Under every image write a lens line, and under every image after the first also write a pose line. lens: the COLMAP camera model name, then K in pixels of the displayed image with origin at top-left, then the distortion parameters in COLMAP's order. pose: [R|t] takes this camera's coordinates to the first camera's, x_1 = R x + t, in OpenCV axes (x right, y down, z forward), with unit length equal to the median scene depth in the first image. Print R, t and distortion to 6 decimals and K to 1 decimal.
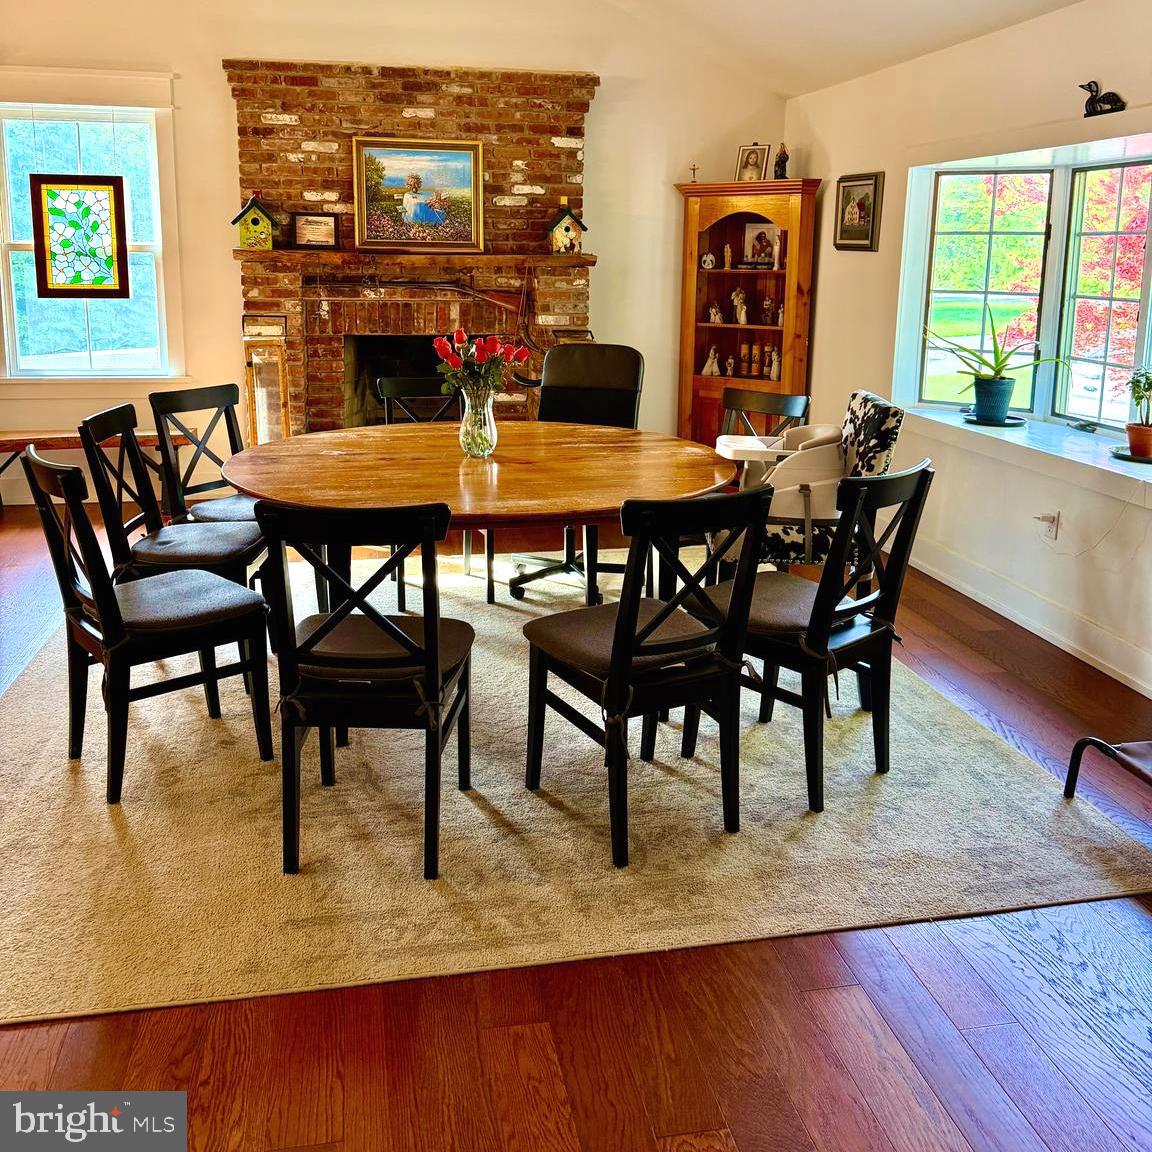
lens RADIAL K [[1081.1, 0, 535.4], [0, 1081.1, 447.2], [0, 0, 1]] dist [0.232219, -0.495661]
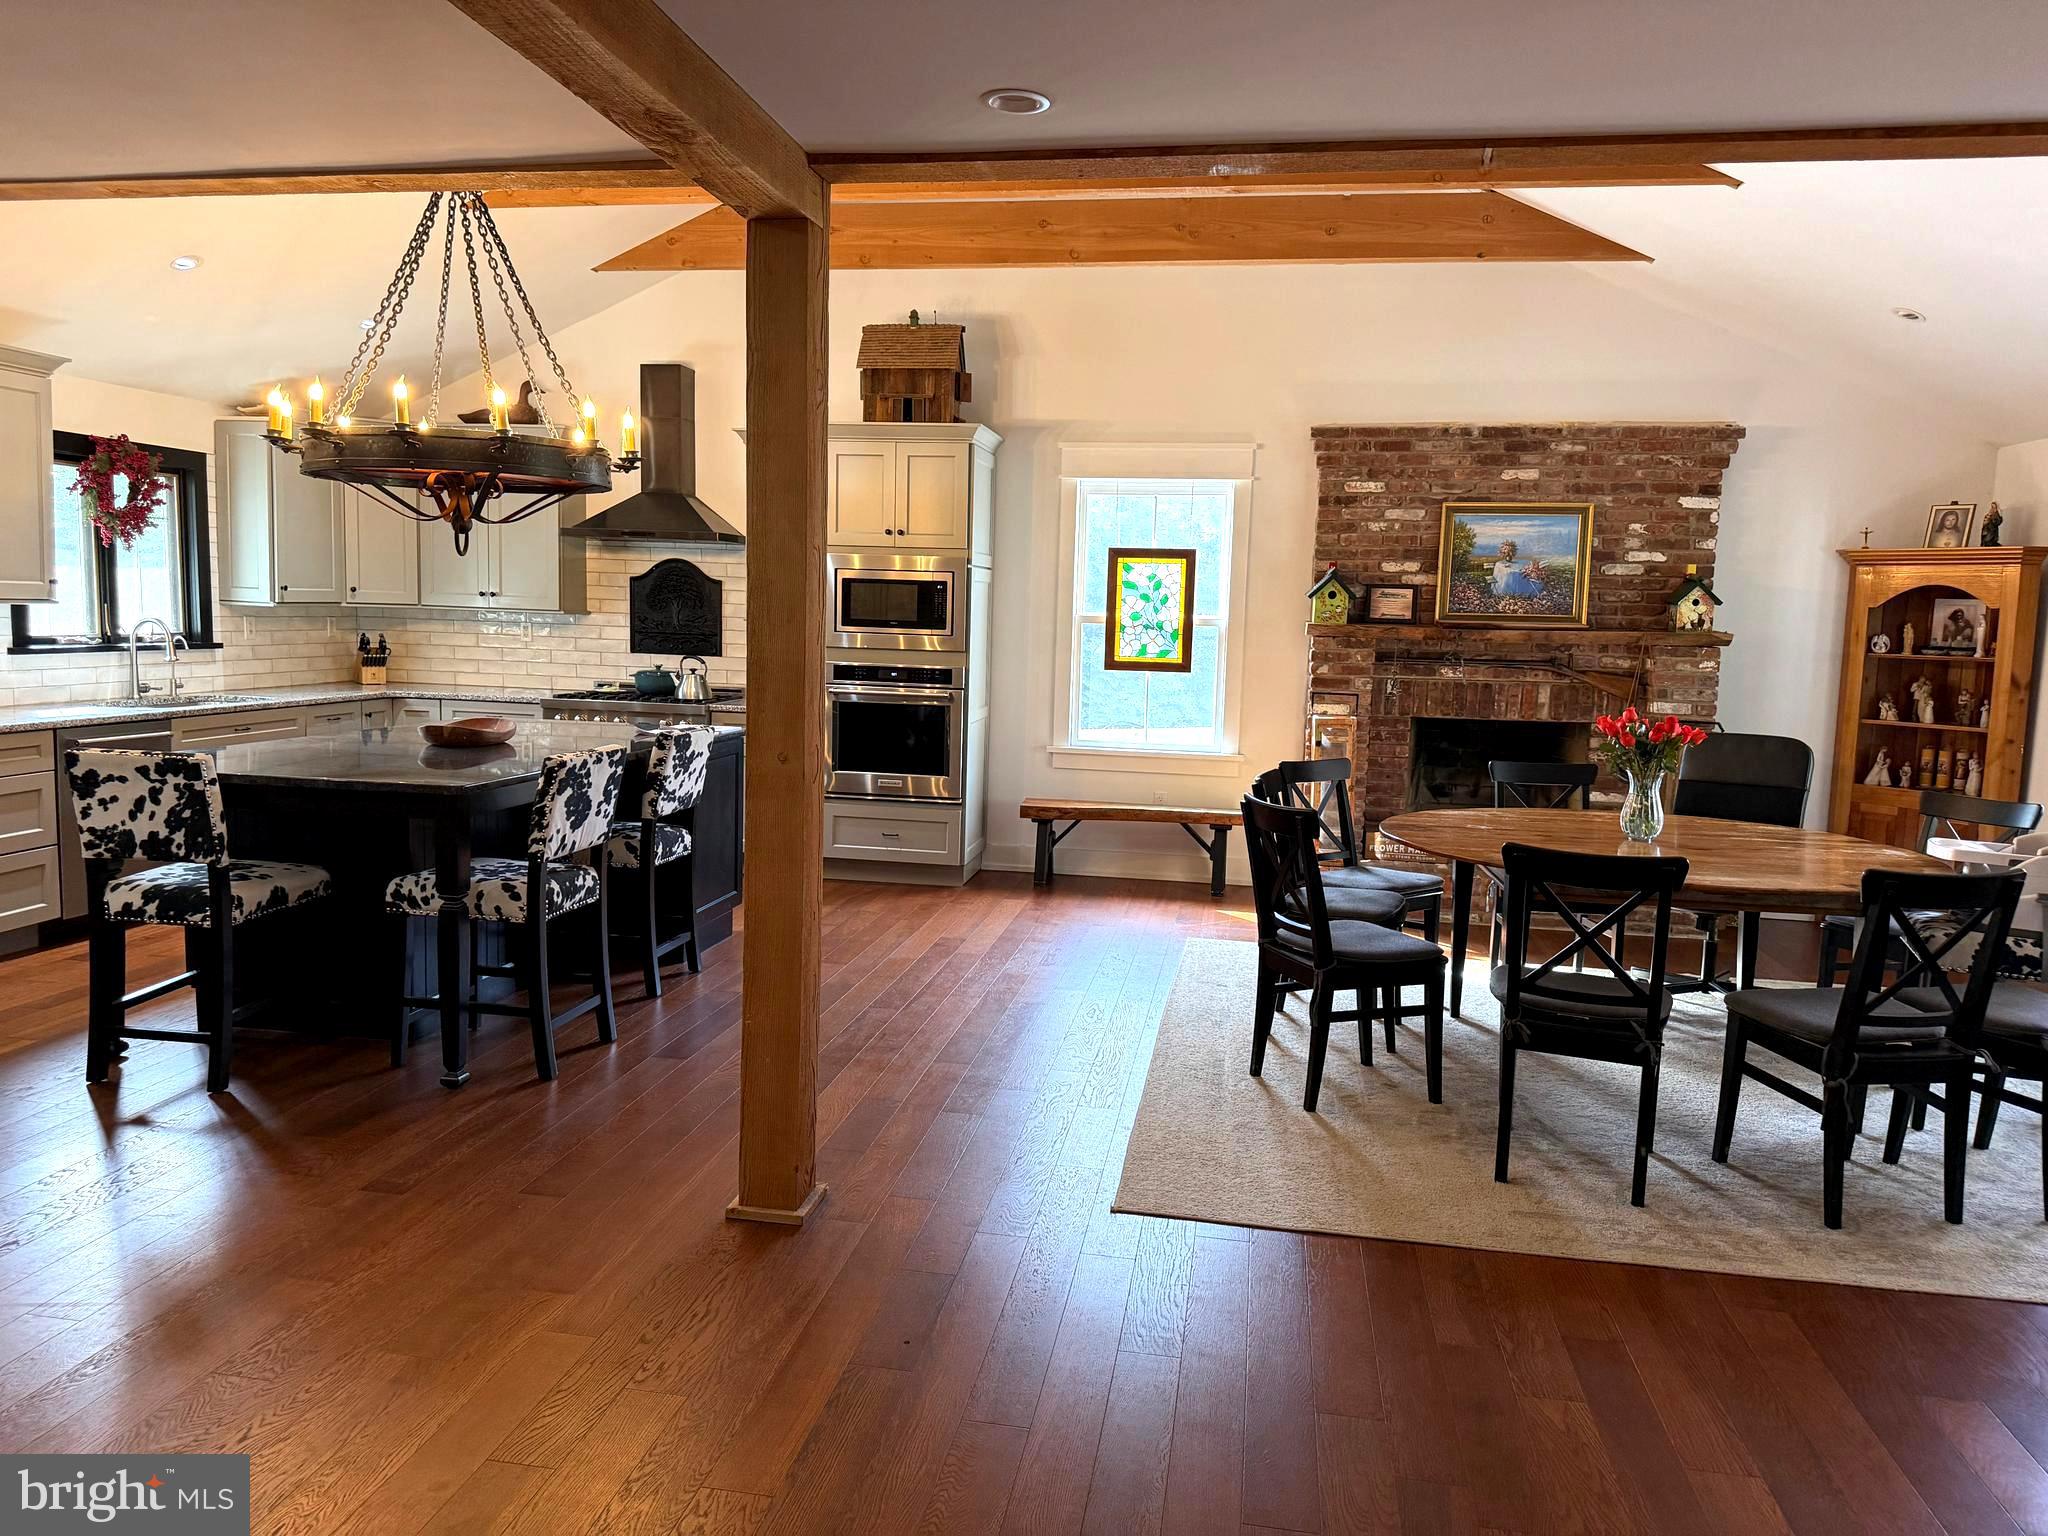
lens RADIAL K [[1413.8, 0, 1023.1], [0, 1413.8, 800.1], [0, 0, 1]] dist [0.043701, -0.054071]
pose [[0.940042, 0.057478, -0.336181, -0.082711], [-0.075230, 0.996363, -0.040008, 0.036865], [0.332659, 0.062900, 0.940947, -0.206714]]
